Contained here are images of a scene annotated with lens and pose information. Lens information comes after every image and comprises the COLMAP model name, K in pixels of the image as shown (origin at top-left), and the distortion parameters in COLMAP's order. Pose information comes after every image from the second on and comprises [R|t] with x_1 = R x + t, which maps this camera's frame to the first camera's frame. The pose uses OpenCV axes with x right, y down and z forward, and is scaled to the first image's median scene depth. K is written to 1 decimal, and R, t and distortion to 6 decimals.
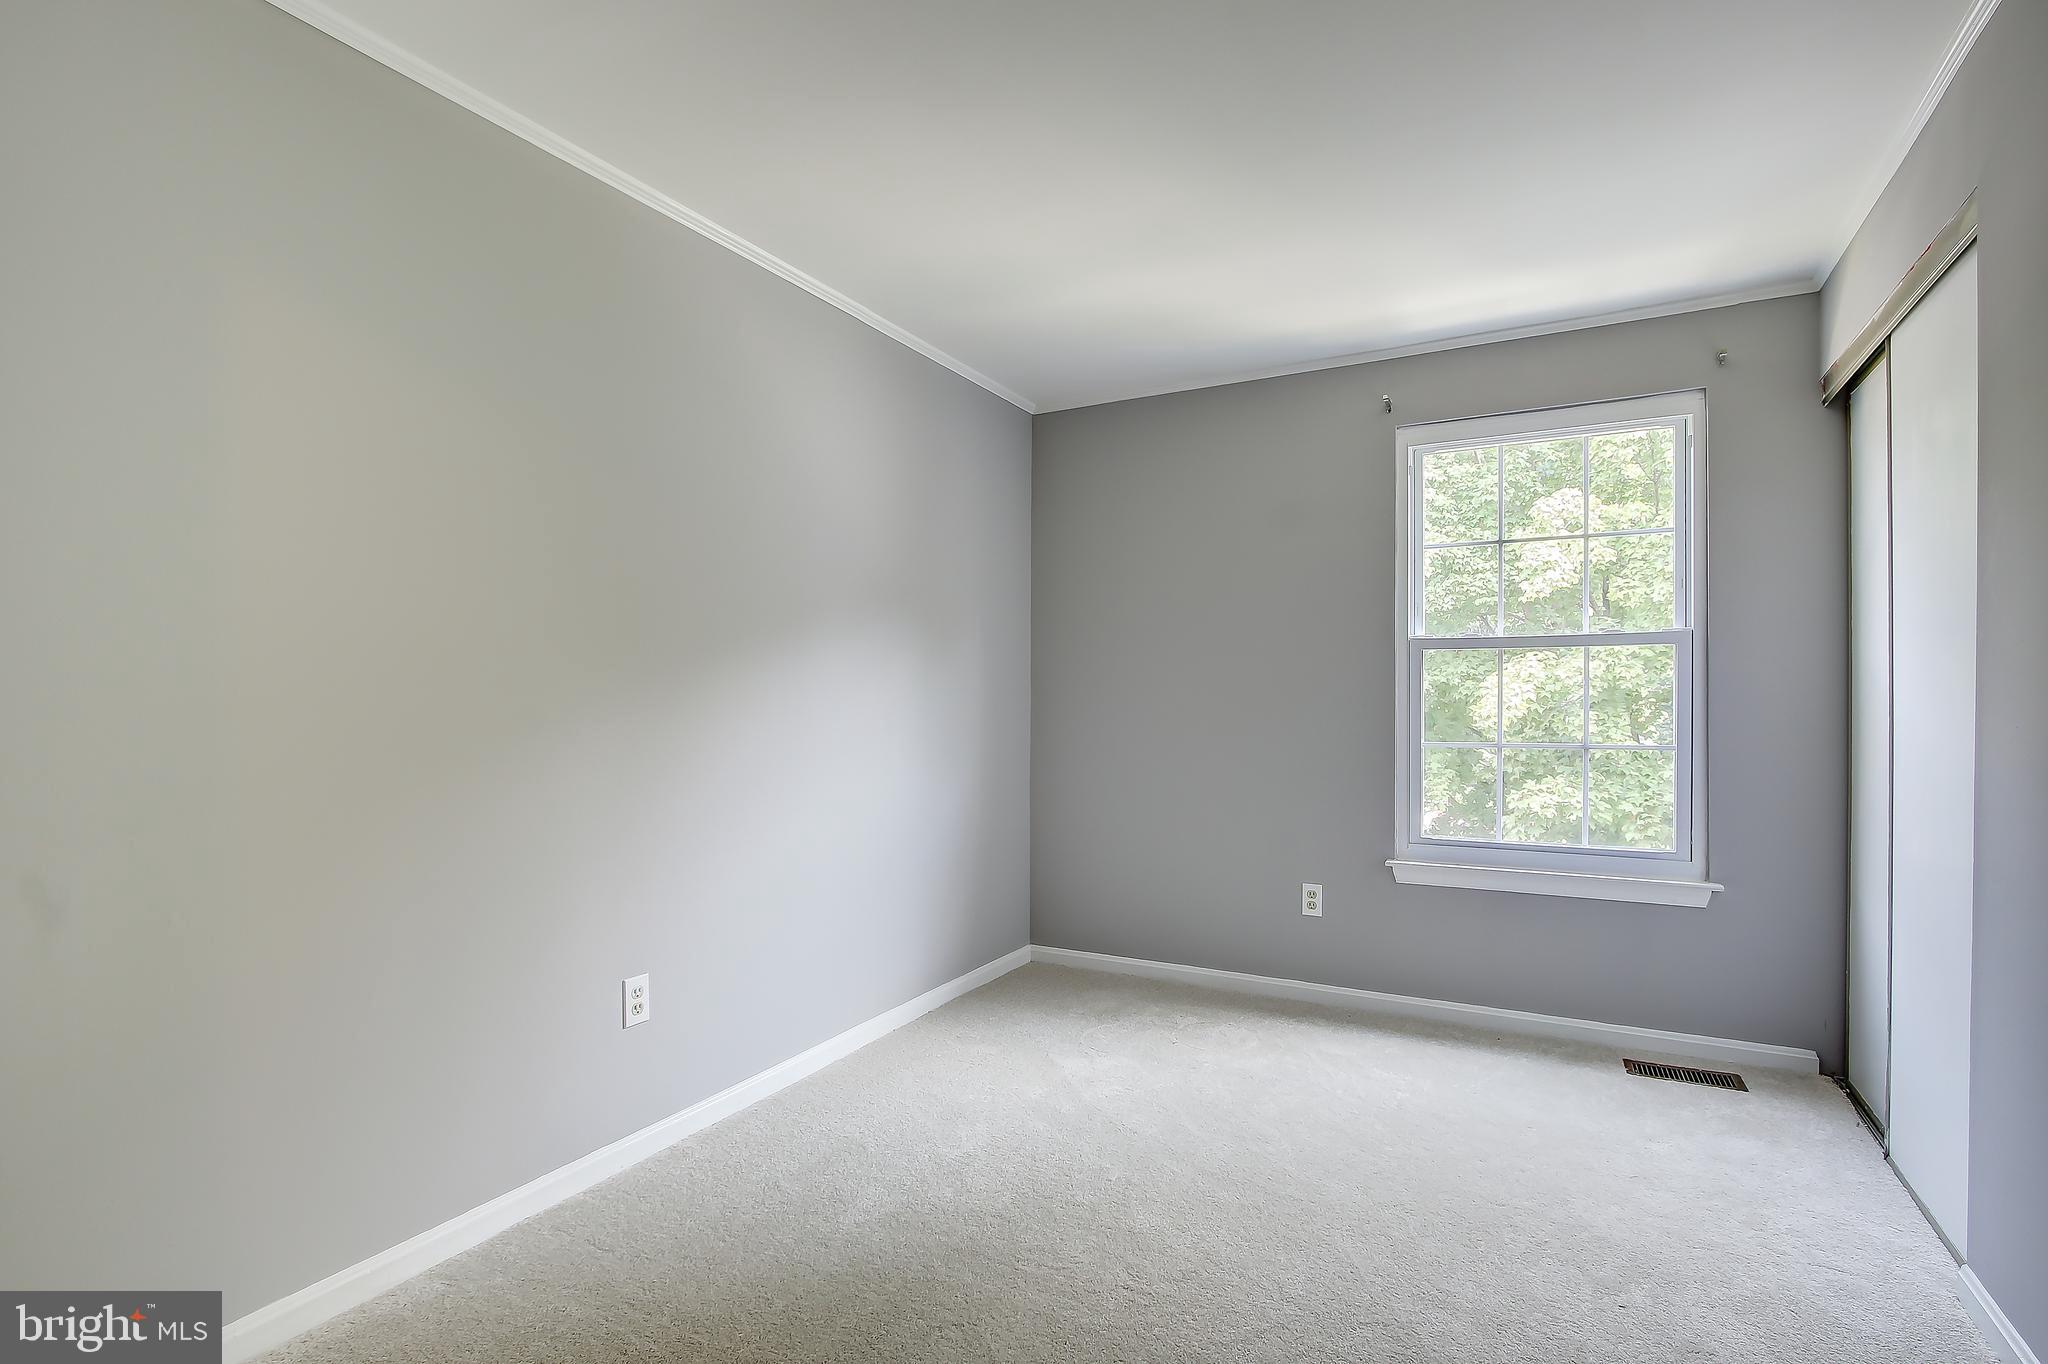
lens RADIAL K [[957.5, 0, 1021.3], [0, 957.5, 698.9], [0, 0, 1]] dist [-0.001776, -0.000358]
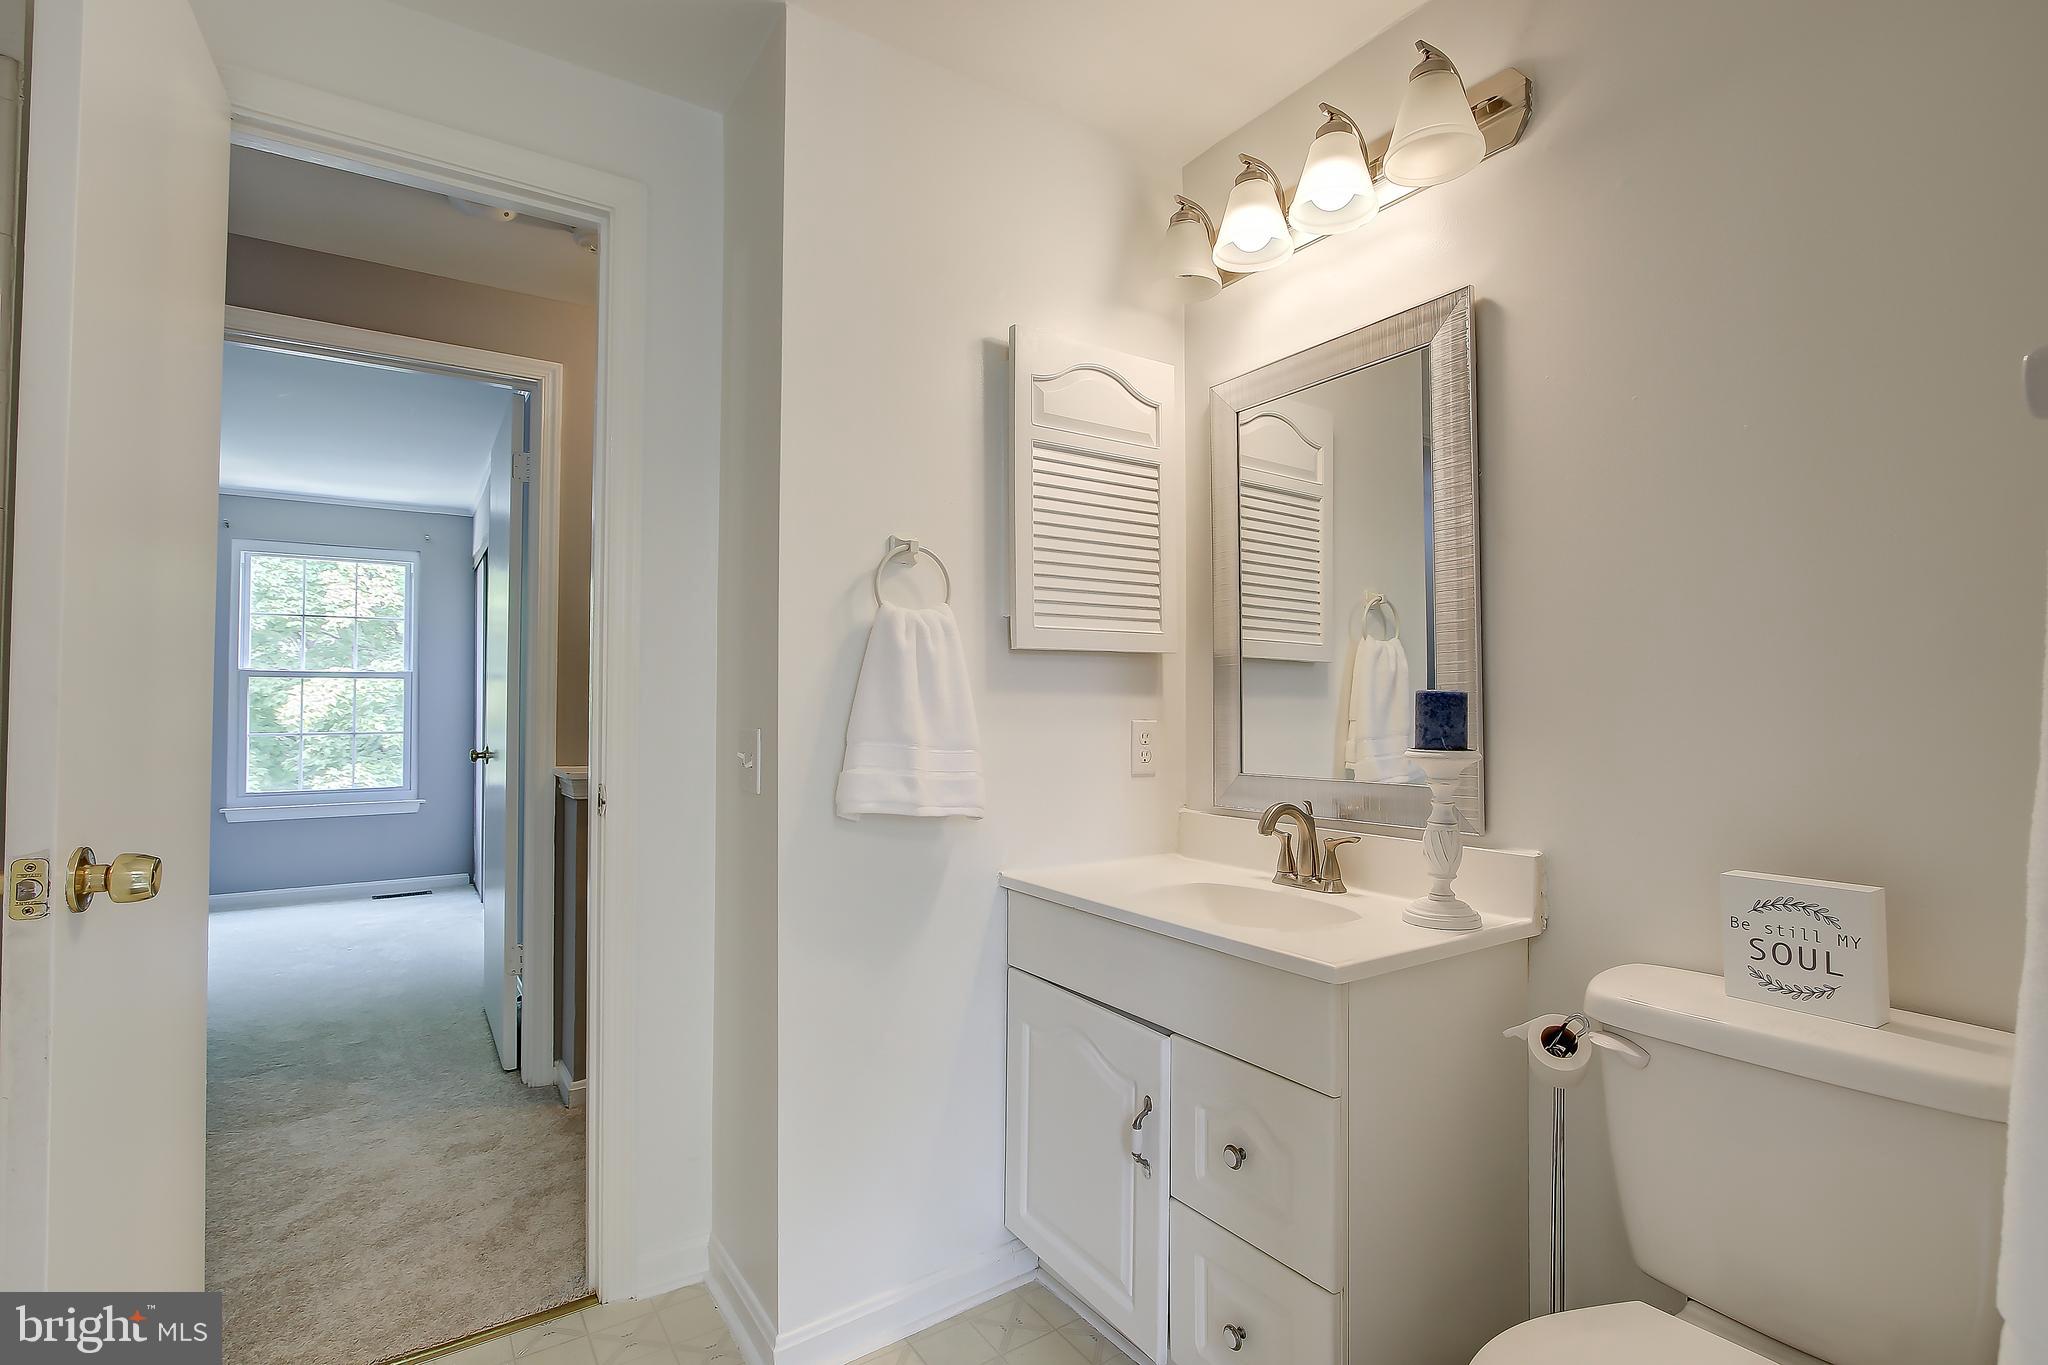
lens RADIAL K [[973.9, 0, 1037.2], [0, 973.9, 681.1], [0, 0, 1]] dist [-0.001627, -0.000251]
pose [[0.451875, 0.019764, 0.891862, -0.449051], [-0.001800, 0.999773, -0.021244, -0.011380], [-0.892079, 0.007994, 0.451808, -0.939396]]
